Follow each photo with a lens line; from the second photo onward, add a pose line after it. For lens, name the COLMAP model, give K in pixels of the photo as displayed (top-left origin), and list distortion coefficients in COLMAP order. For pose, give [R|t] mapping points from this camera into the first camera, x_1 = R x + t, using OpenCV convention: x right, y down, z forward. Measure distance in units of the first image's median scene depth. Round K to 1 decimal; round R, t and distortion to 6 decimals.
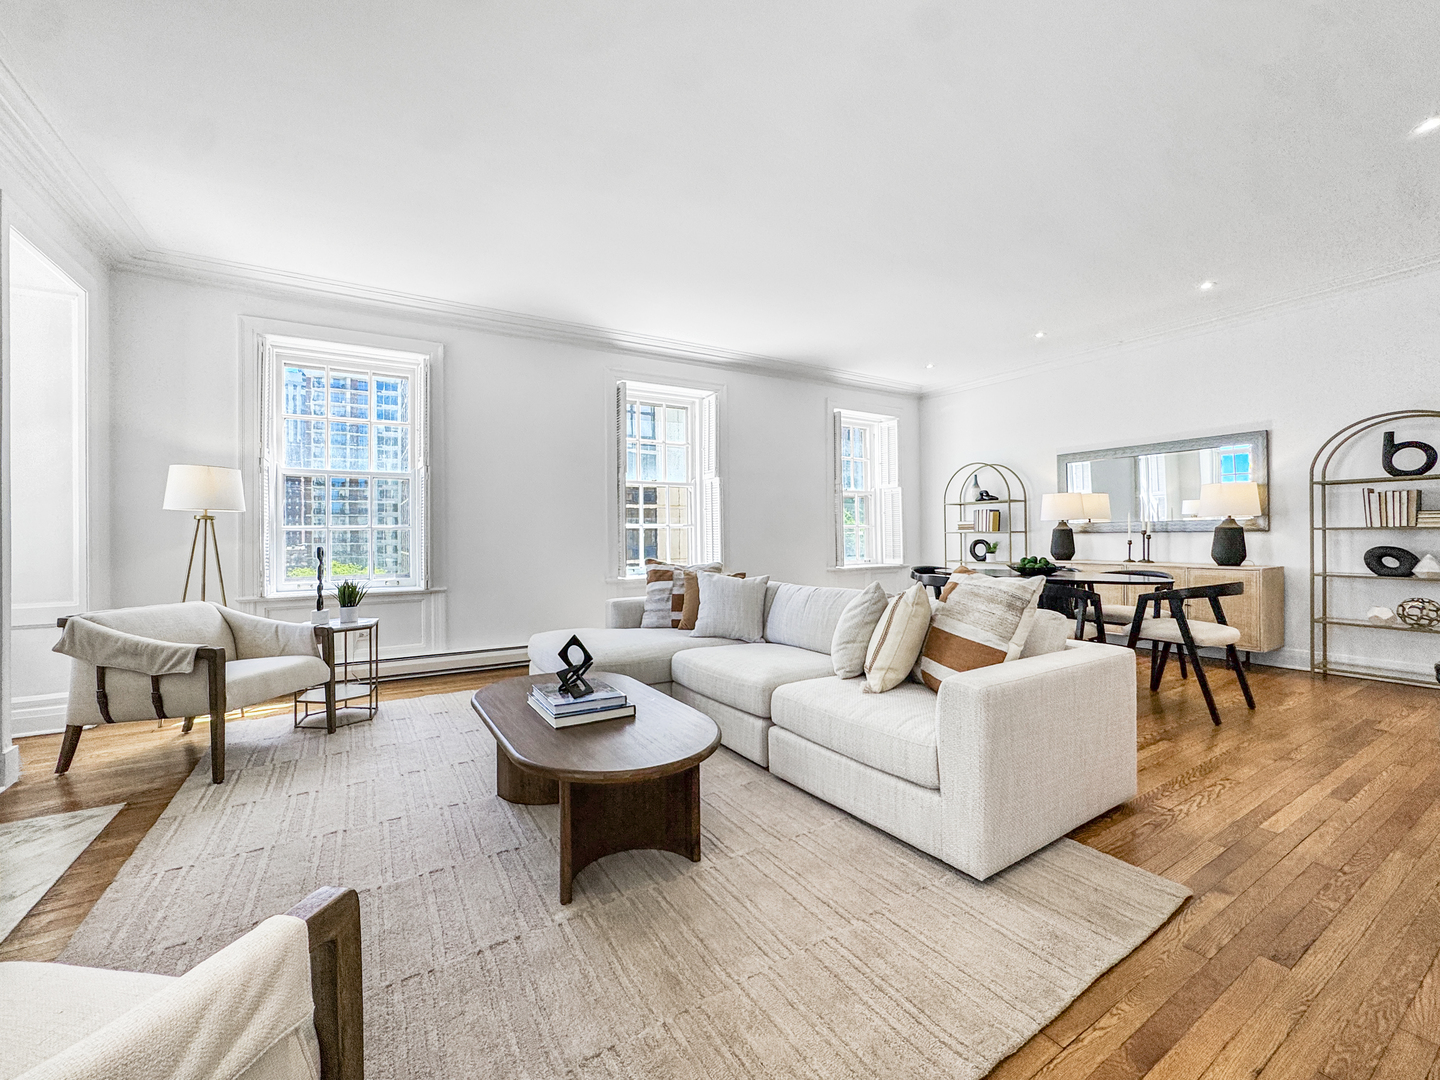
lens RADIAL K [[597.1, 0, 704.5], [0, 597.1, 534.6], [0, 0, 1]] dist [-0.029301, 0.011724]
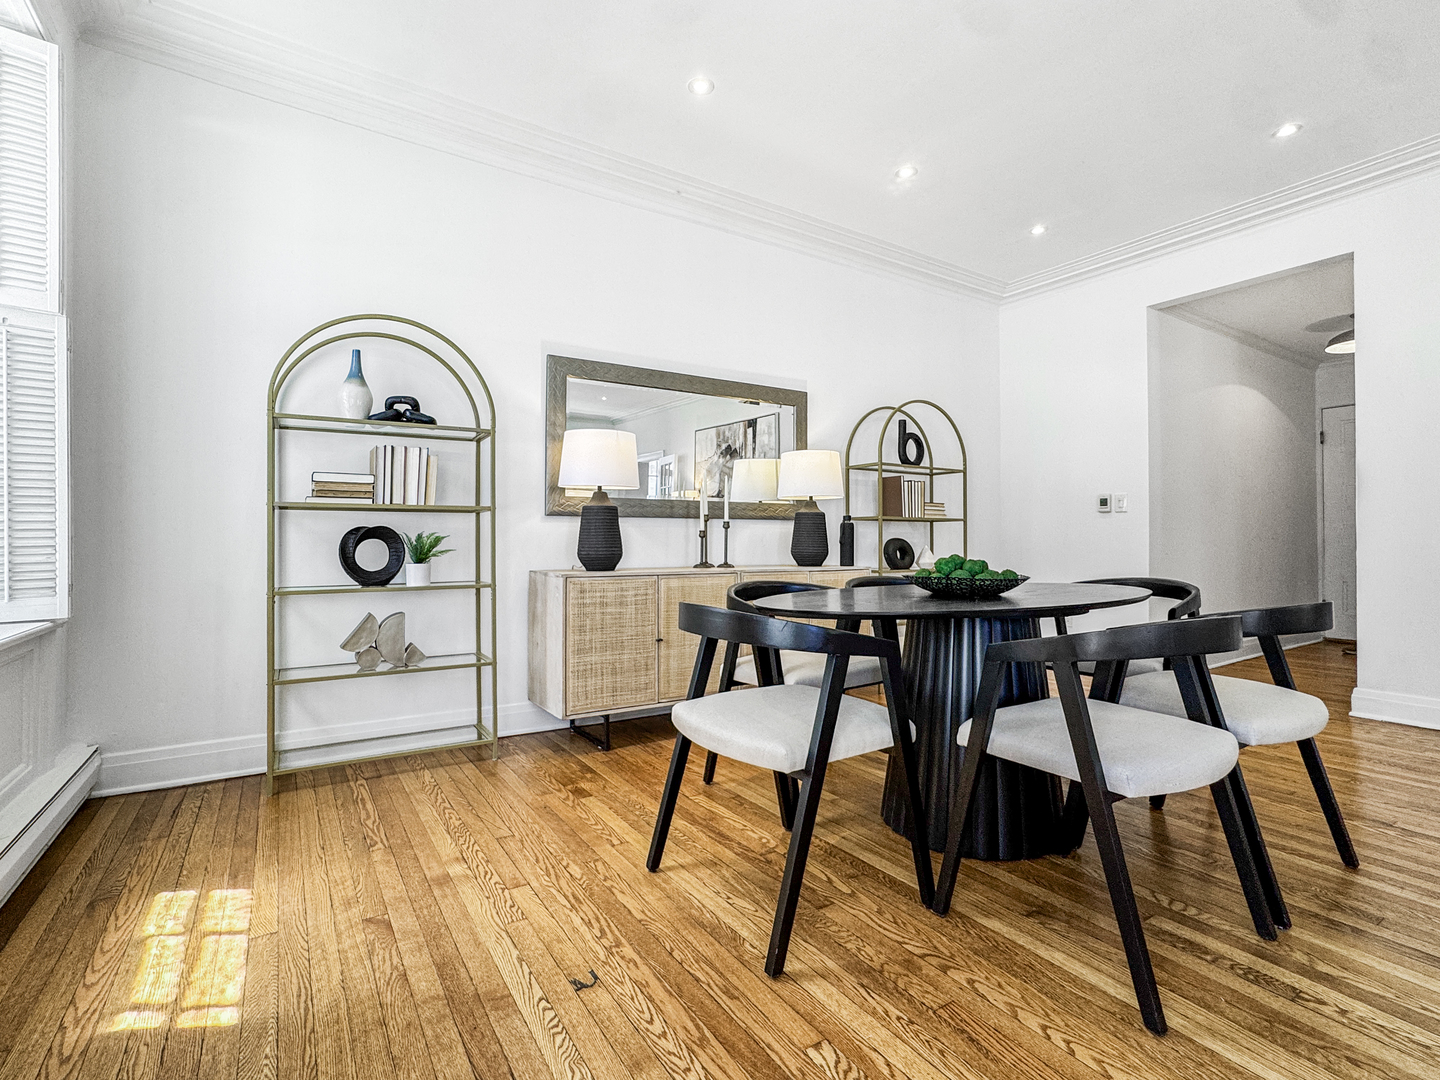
lens RADIAL K [[675.2, 0, 750.9], [0, 675.2, 537.6], [0, 0, 1]] dist [0.001612, 0.000444]
pose [[-0.052563, 0.013434, 0.998527, 0.069143], [0.002584, 0.999908, -0.013316, 0.034623], [-0.998614, 0.001880, -0.052593, 1.335181]]
